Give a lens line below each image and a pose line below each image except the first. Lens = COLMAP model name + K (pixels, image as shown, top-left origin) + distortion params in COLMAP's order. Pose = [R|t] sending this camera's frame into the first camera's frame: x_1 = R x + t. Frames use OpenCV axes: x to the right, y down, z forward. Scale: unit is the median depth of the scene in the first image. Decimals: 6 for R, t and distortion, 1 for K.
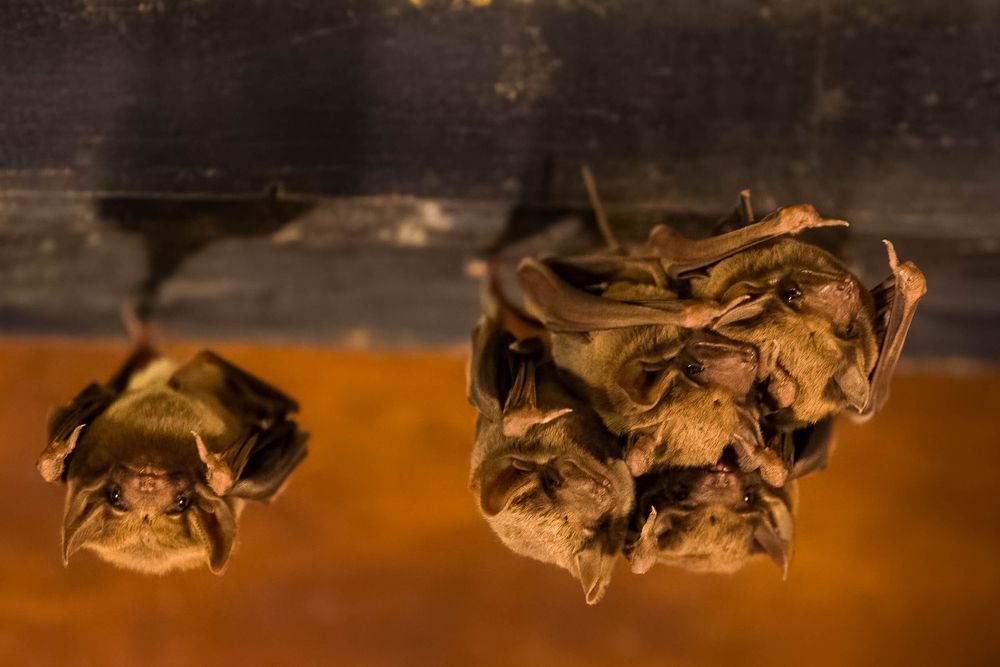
lens RADIAL K [[3669.7, 0, 500.0], [0, 3669.7, 333.5], [0, 0, 1]] dist [-0.316387, -3.526407]
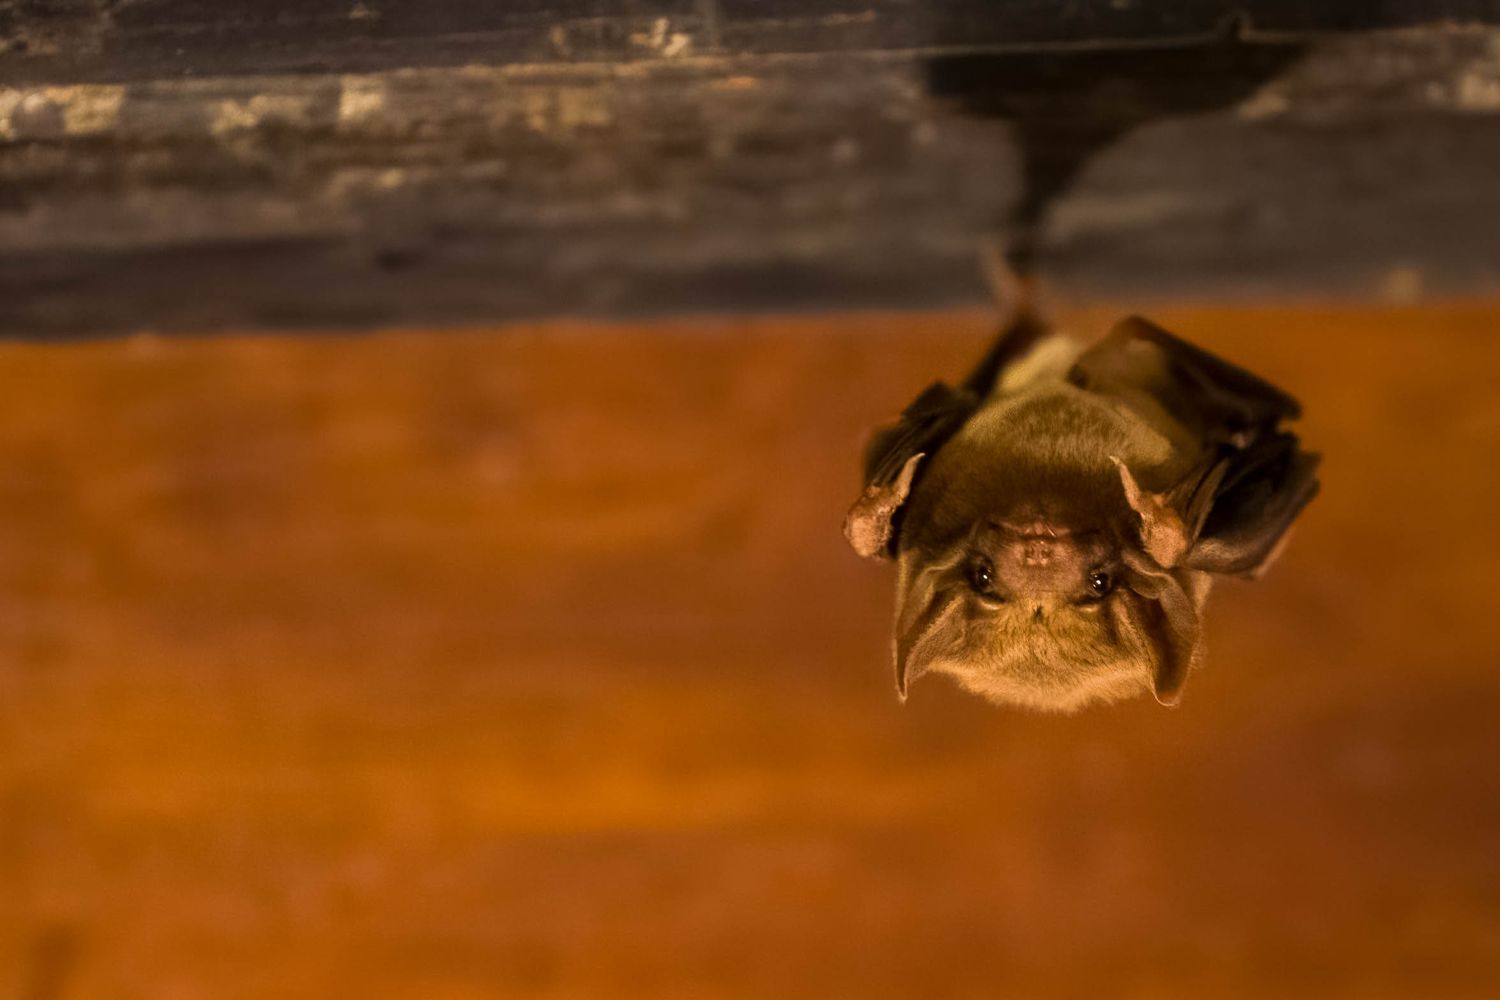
lens RADIAL K [[5541.8, 0, 750.0], [0, 5541.8, 500.0], [0, 0, 1]] dist [-0.292501, 27.975077]
pose [[0.989006, -0.044232, -0.141104, -0.018228], [0.050552, 0.997858, 0.041520, -0.005652], [0.138965, -0.048197, 0.989124, 0.134251]]
